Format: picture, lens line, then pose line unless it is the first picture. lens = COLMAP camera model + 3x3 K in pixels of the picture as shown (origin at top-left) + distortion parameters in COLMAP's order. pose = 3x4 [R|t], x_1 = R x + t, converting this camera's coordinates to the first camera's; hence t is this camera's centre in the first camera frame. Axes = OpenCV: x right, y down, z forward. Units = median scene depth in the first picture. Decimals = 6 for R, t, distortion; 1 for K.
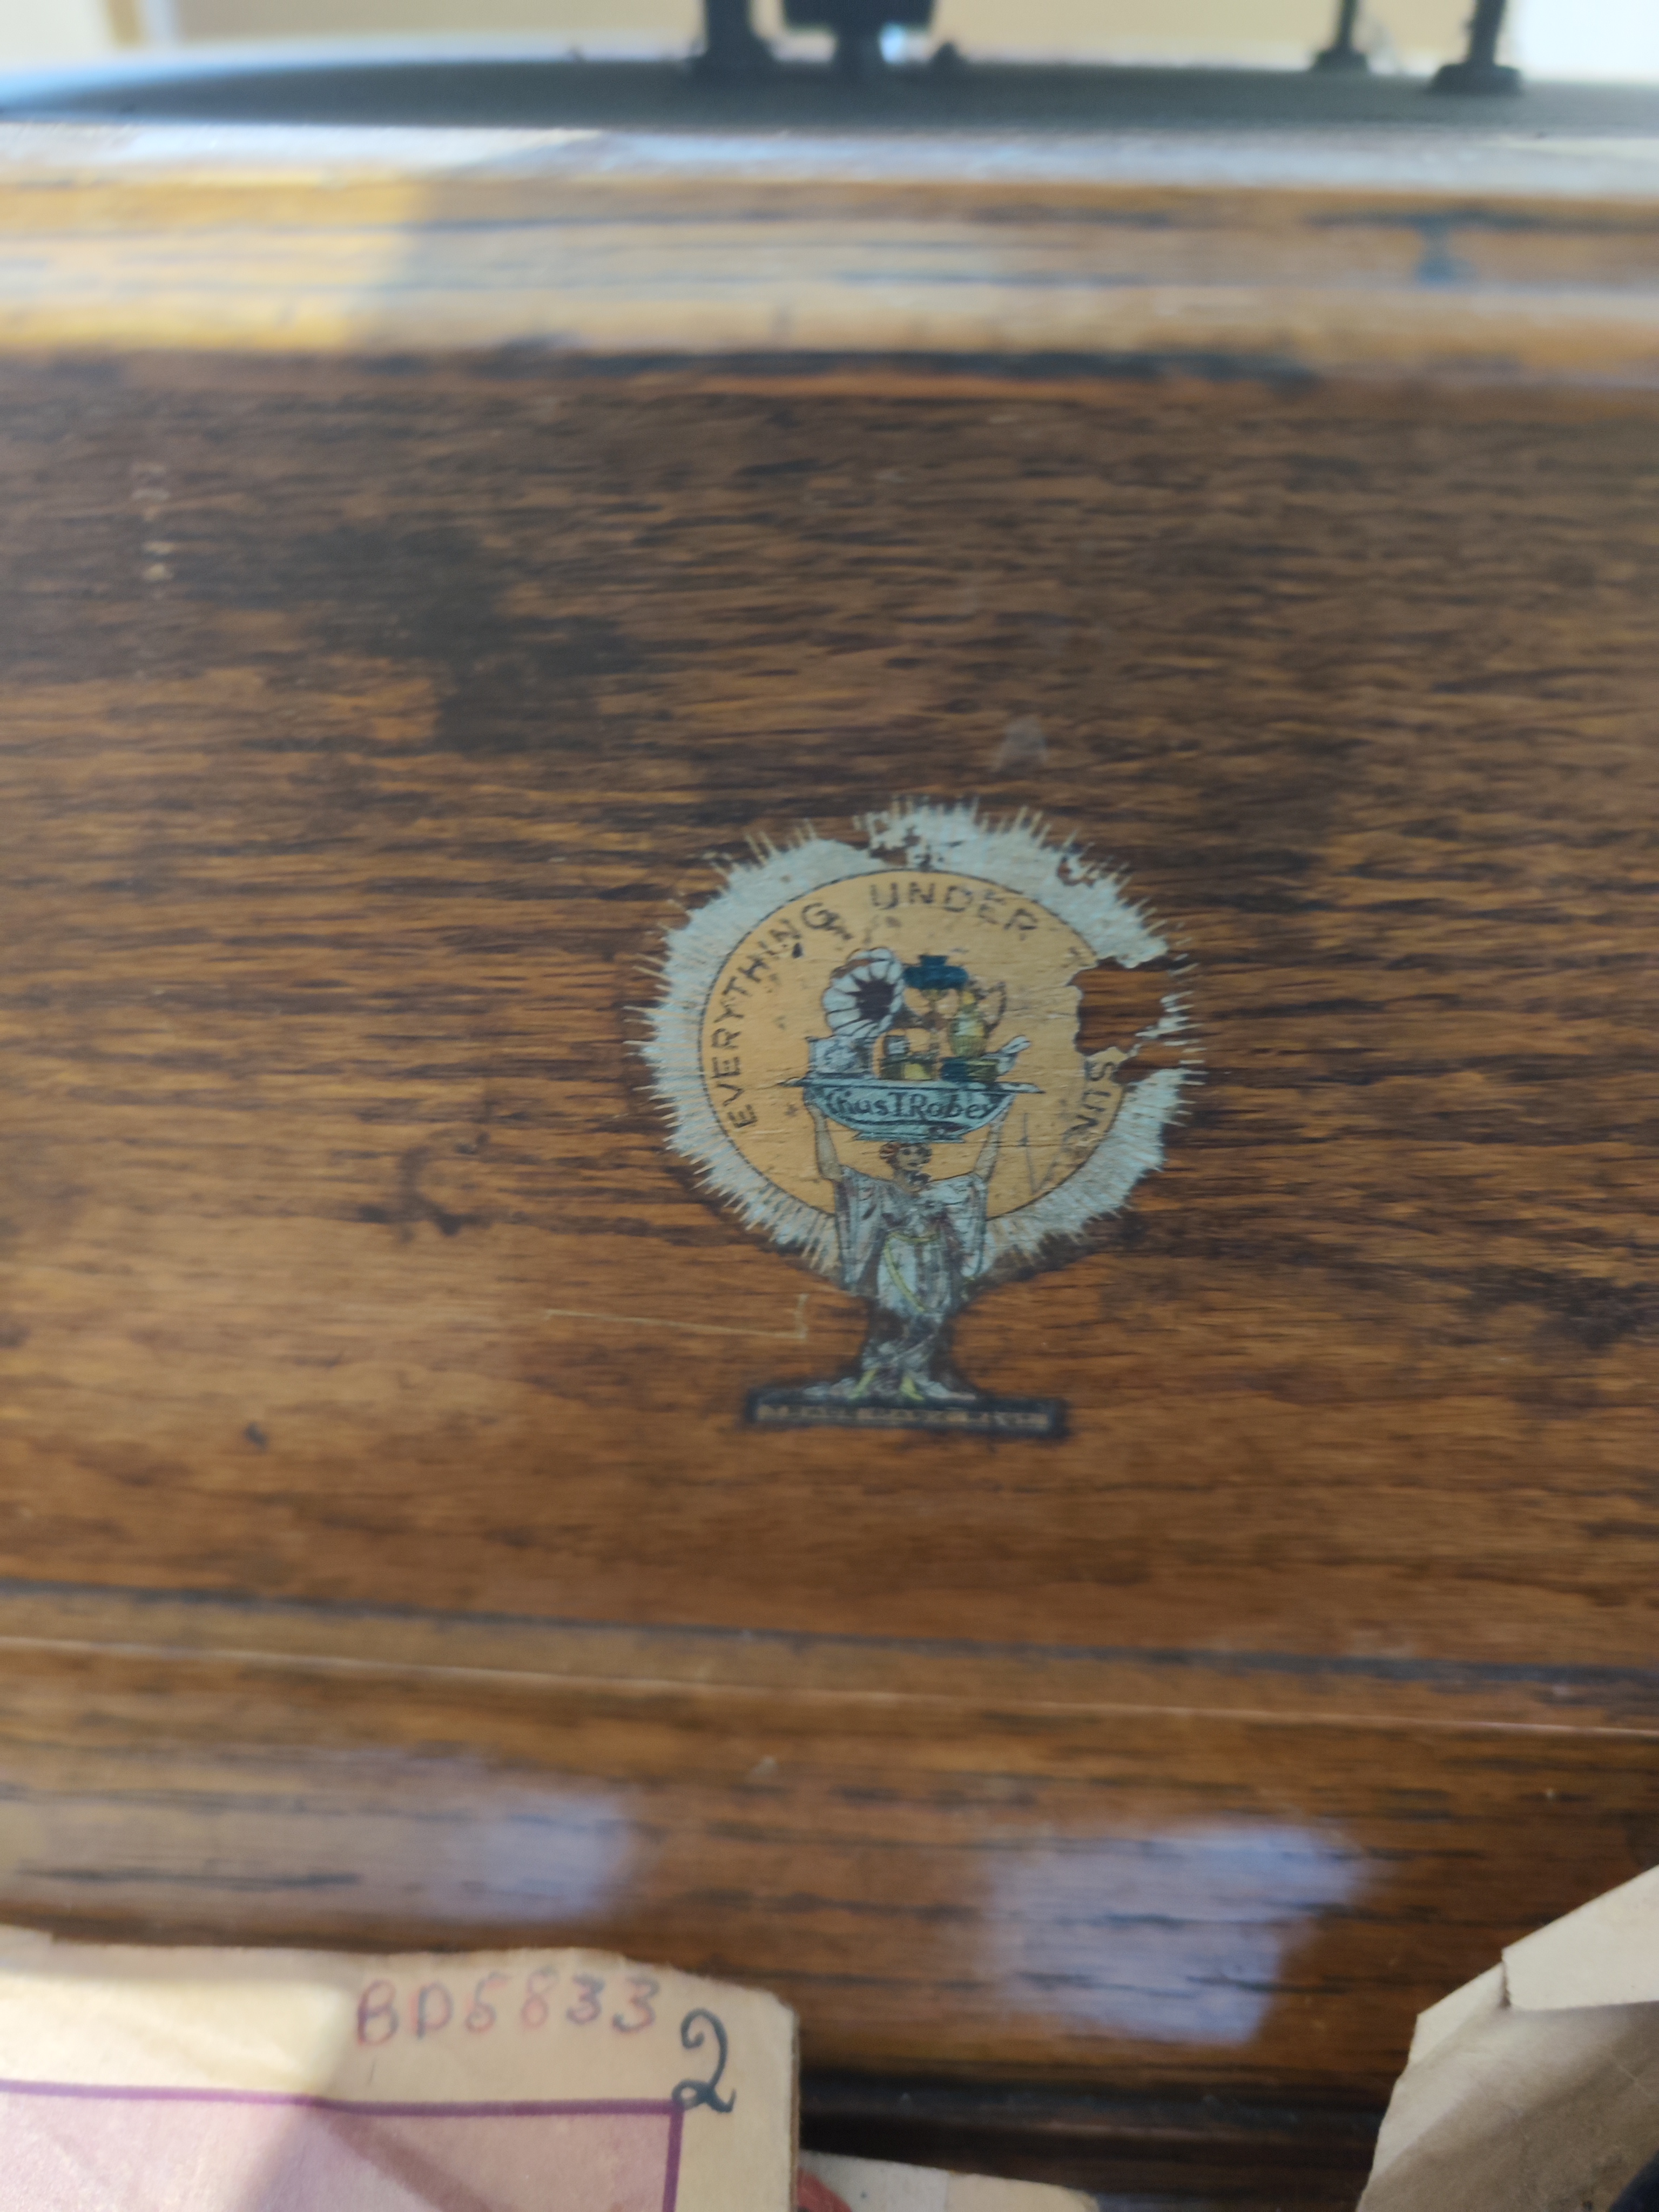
lens RADIAL K [[1611.5, 0, 829.5], [0, 1611.5, 1106.0], [0, 0, 1]] dist [-0.027165, -0.176783]
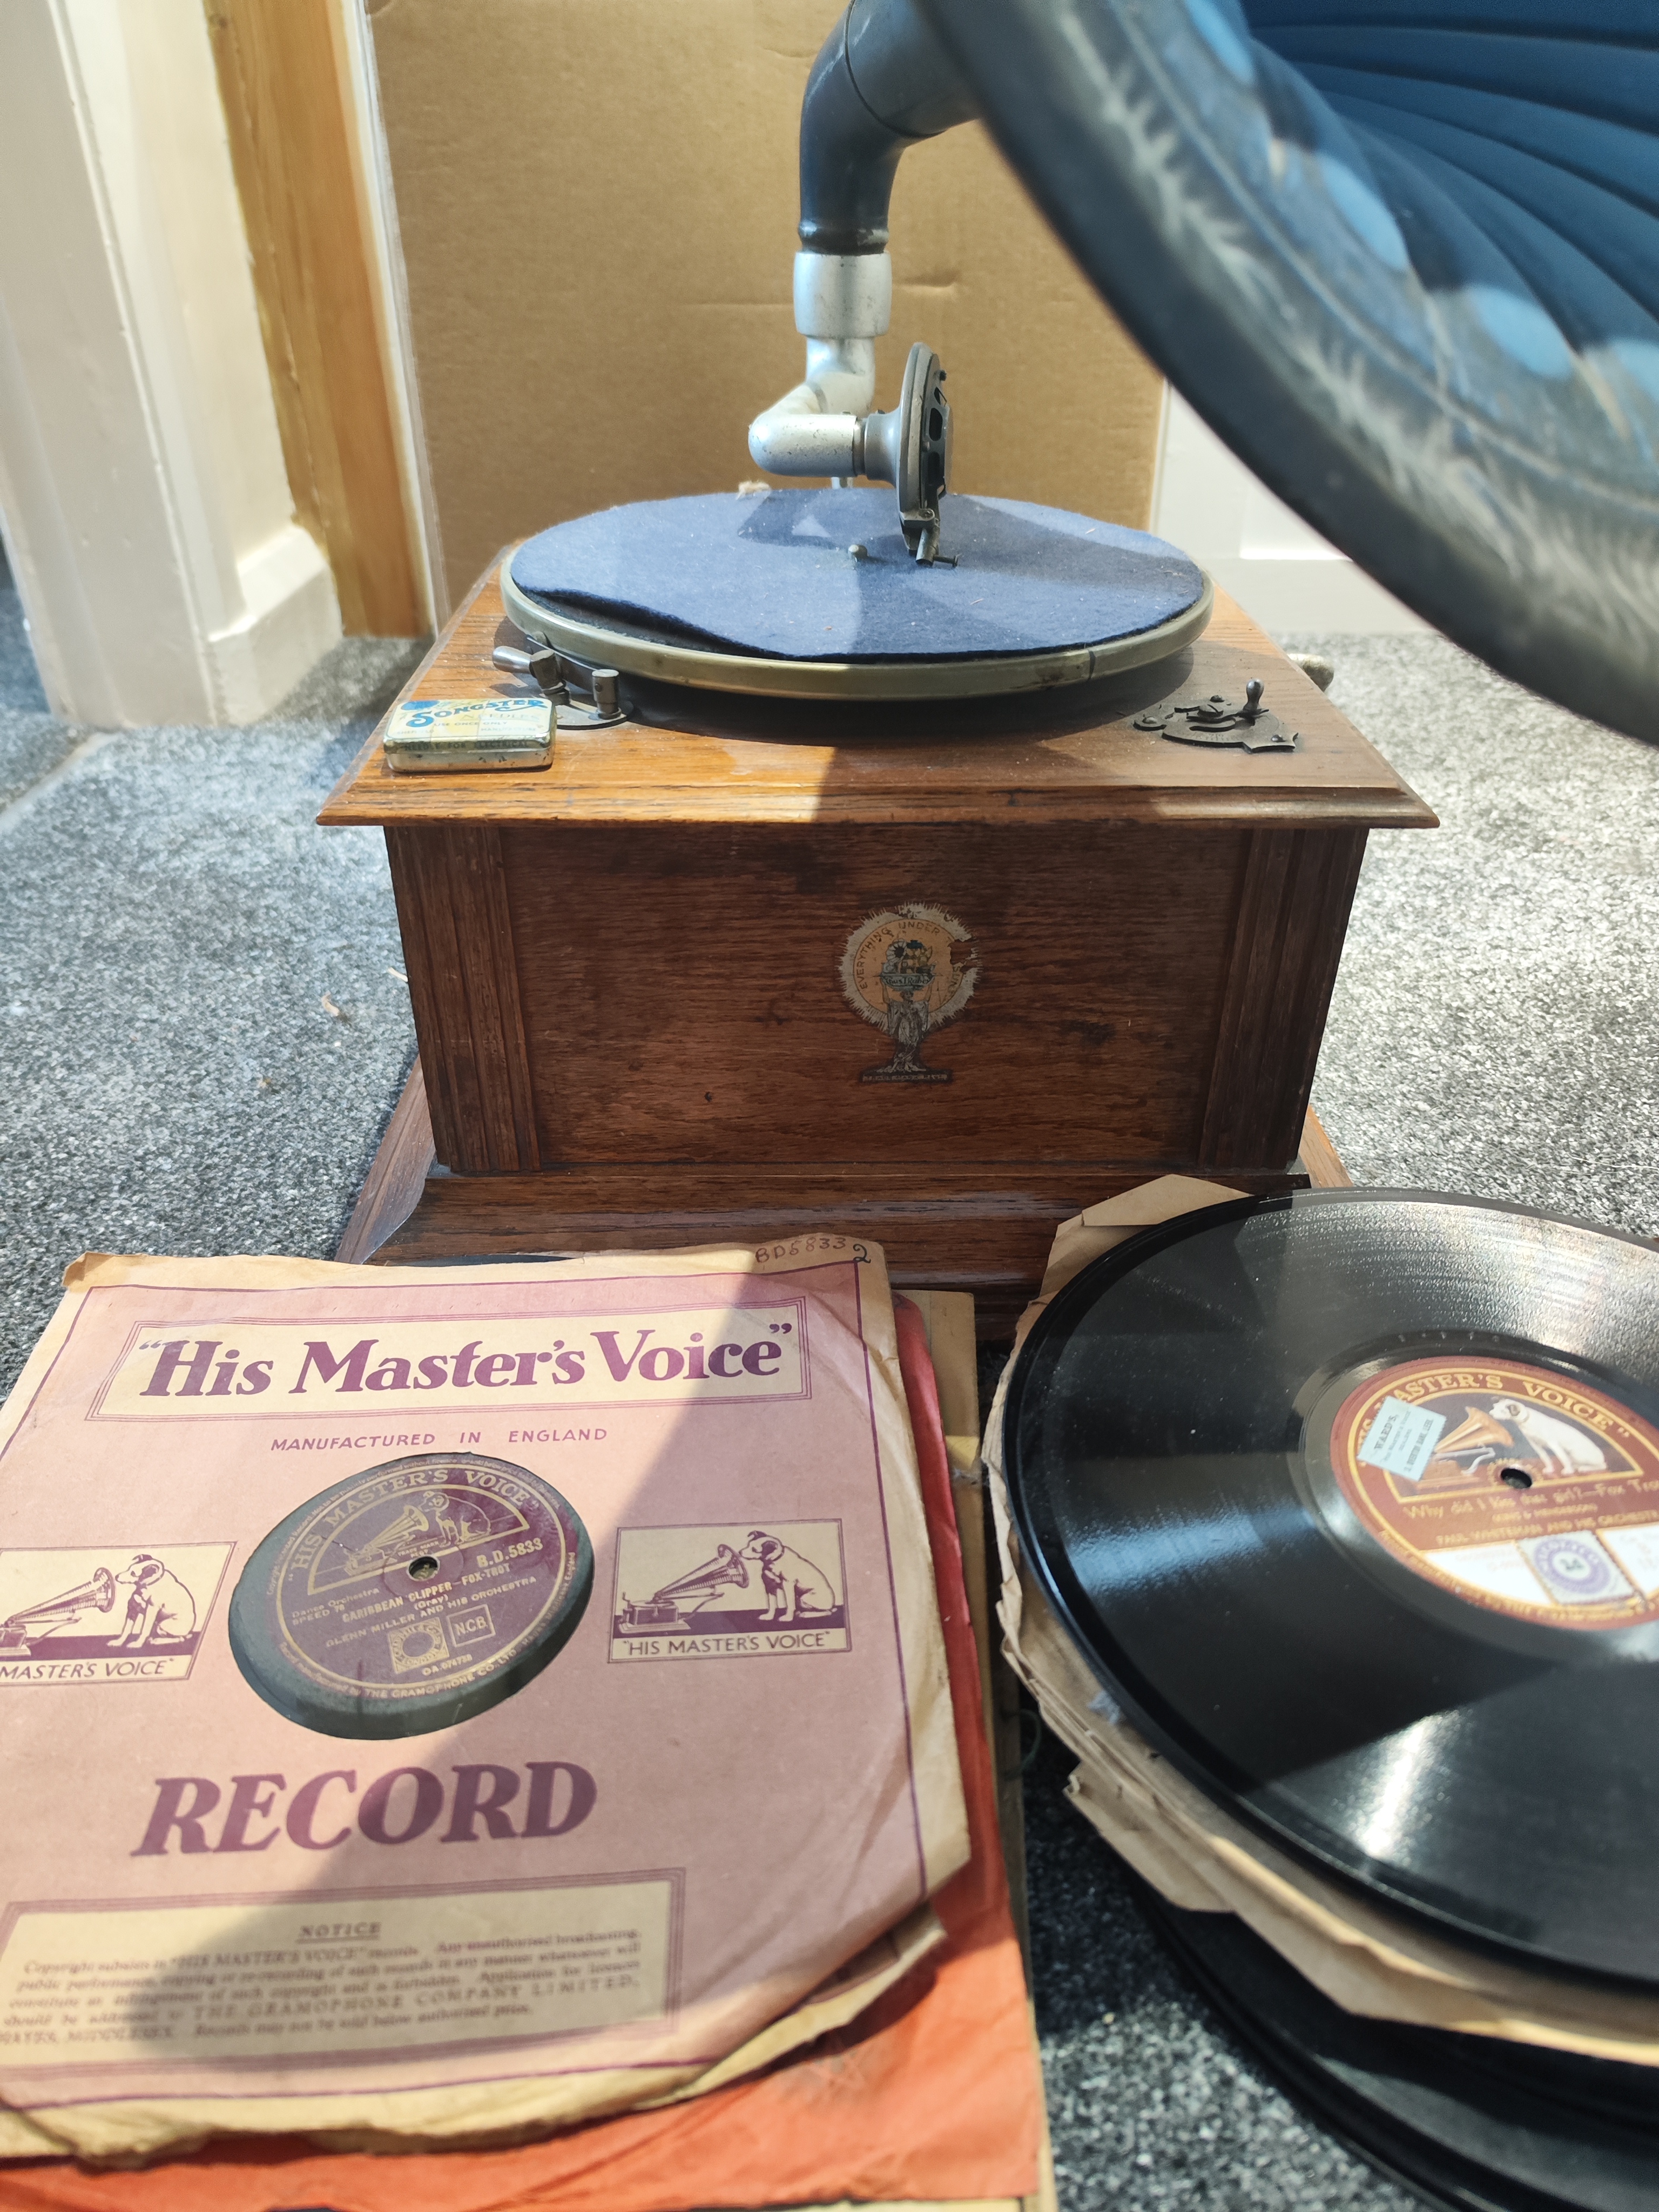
lens RADIAL K [[1443.1, 0, 829.5], [0, 1443.1, 1106.0], [0, 0, 1]] dist [0.053389, -0.114999]
pose [[0.996696, -0.039922, 0.070739, -0.383855], [0.041797, 0.998808, -0.025228, 0.369796], [-0.069647, 0.028101, 0.997176, -2.361027]]
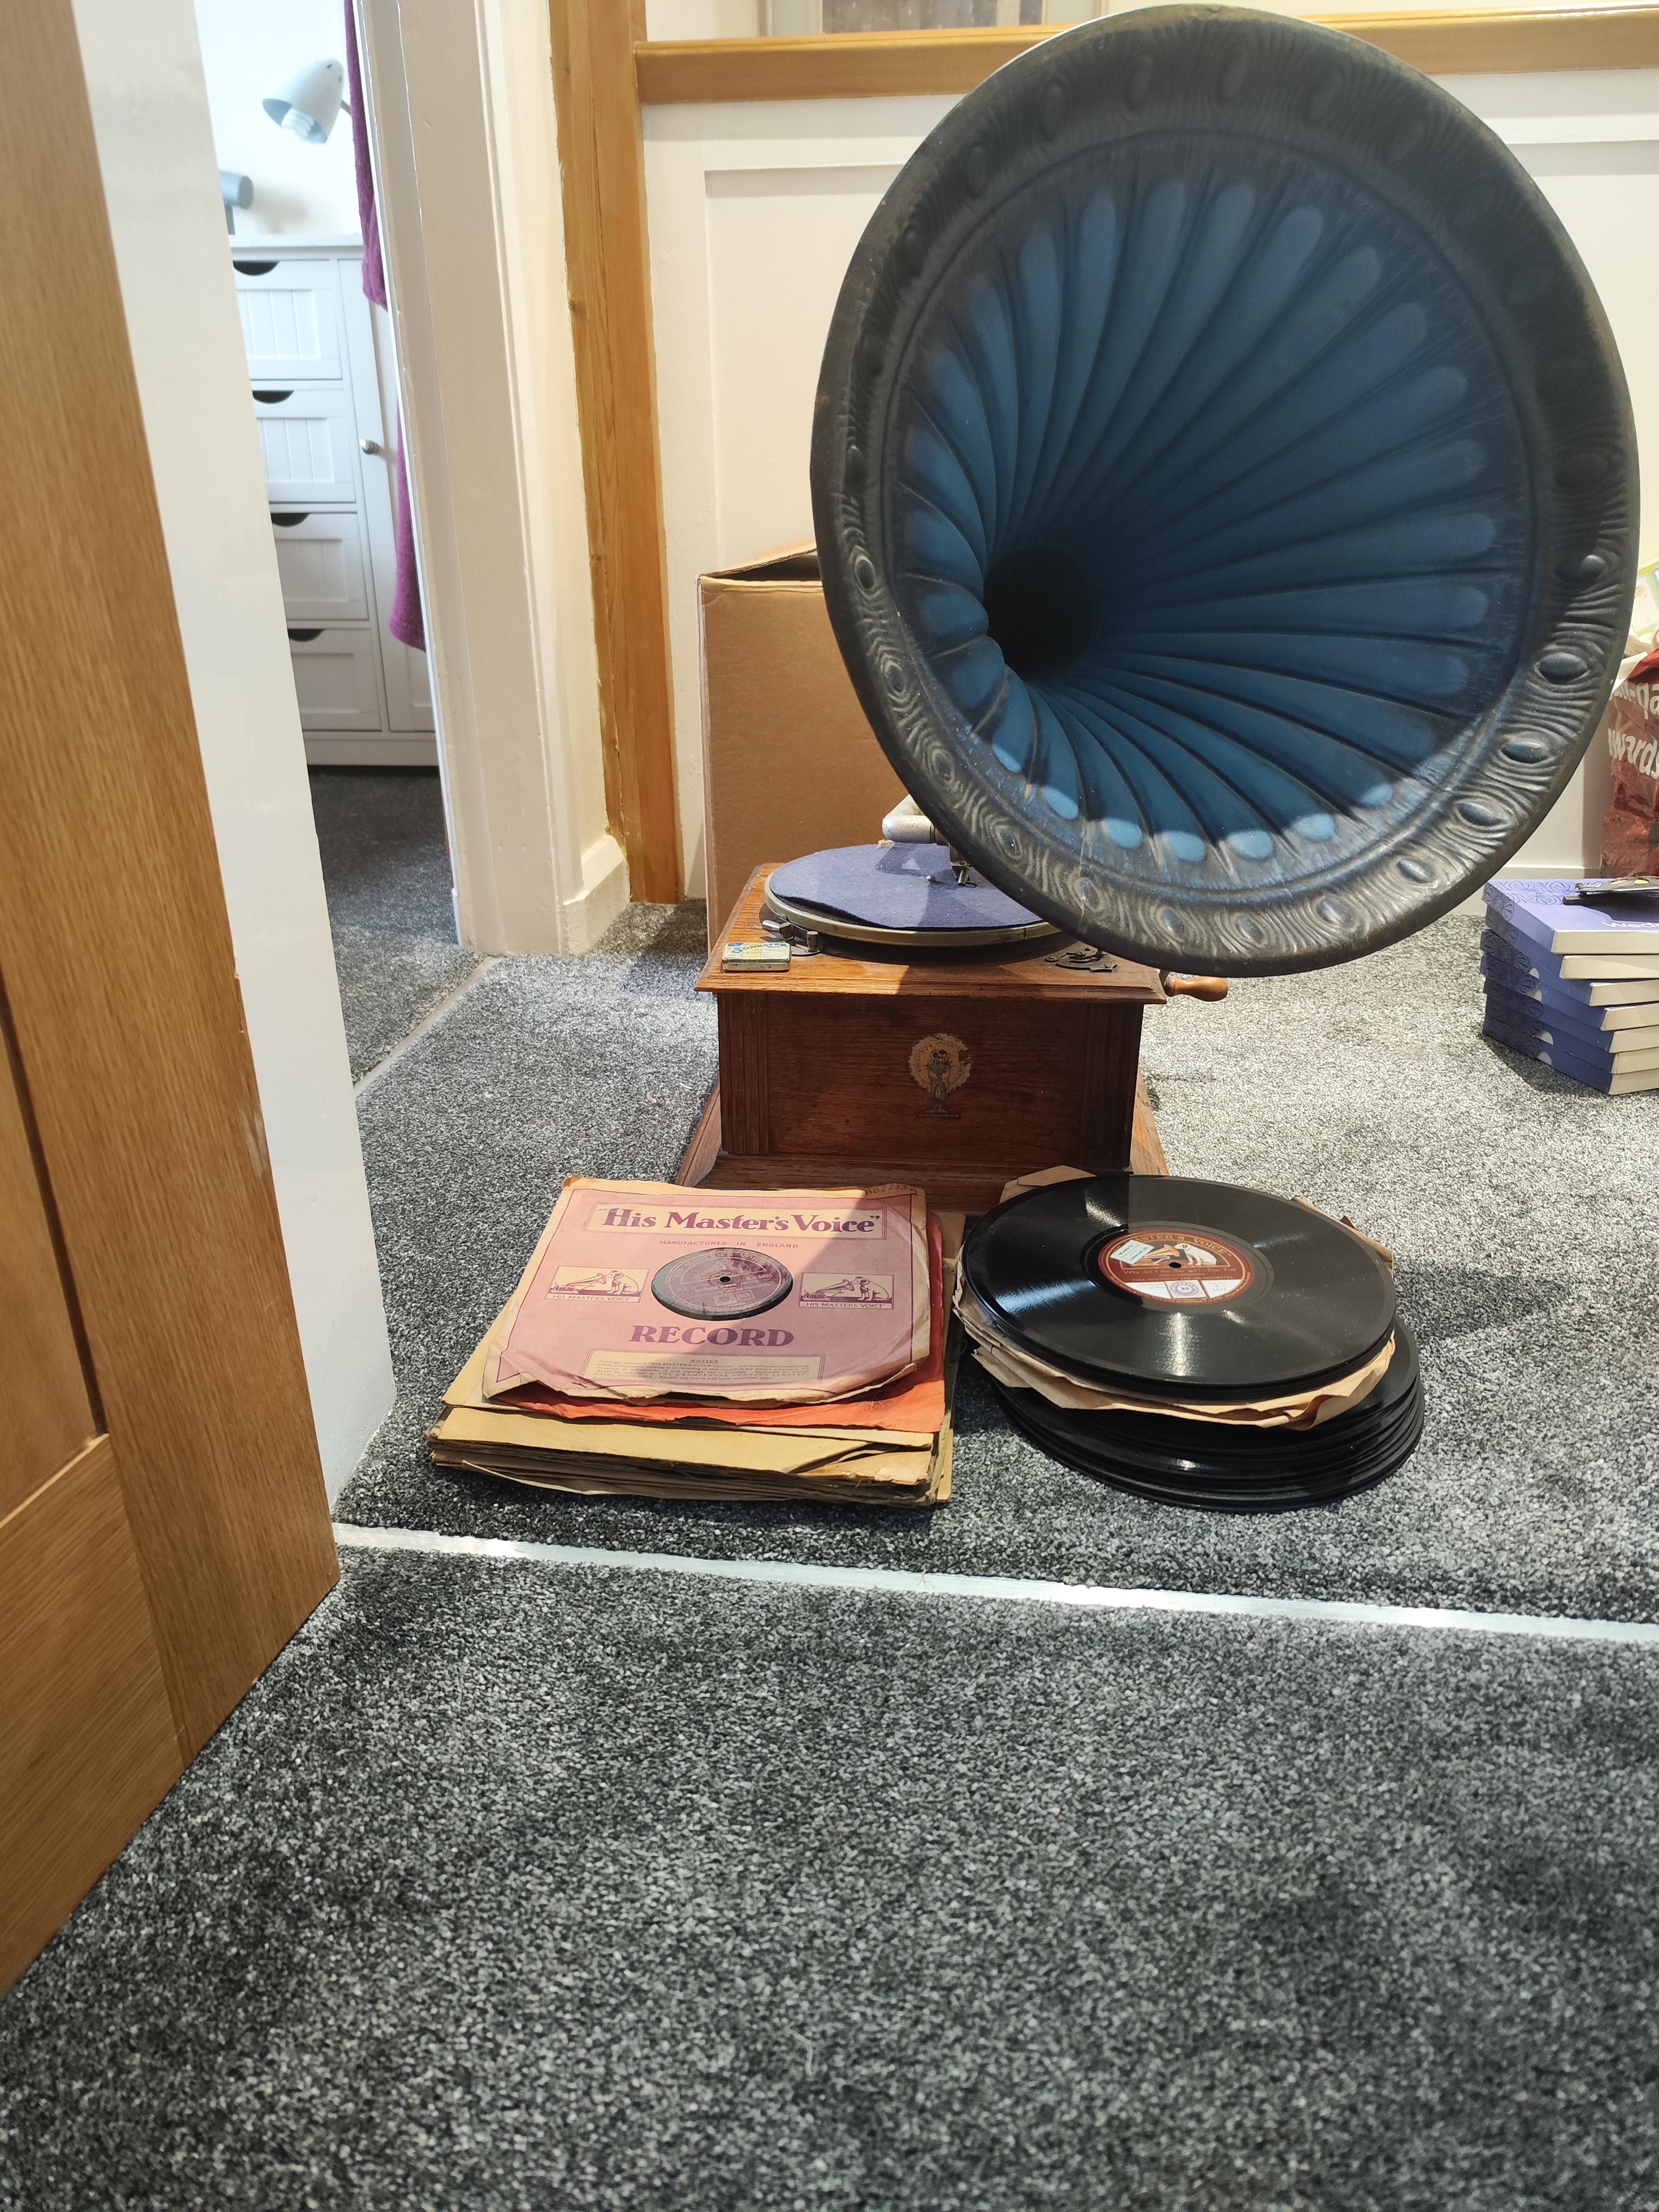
lens RADIAL K [[1443.1, 0, 829.5], [0, 1443.1, 1106.0], [0, 0, 1]] dist [0.053389, -0.114999]
pose [[0.999594, 0.004819, -0.028073, -0.310853], [-0.010063, 0.981777, -0.189771, 1.619460], [0.026647, 0.189977, 0.981427, -6.353307]]
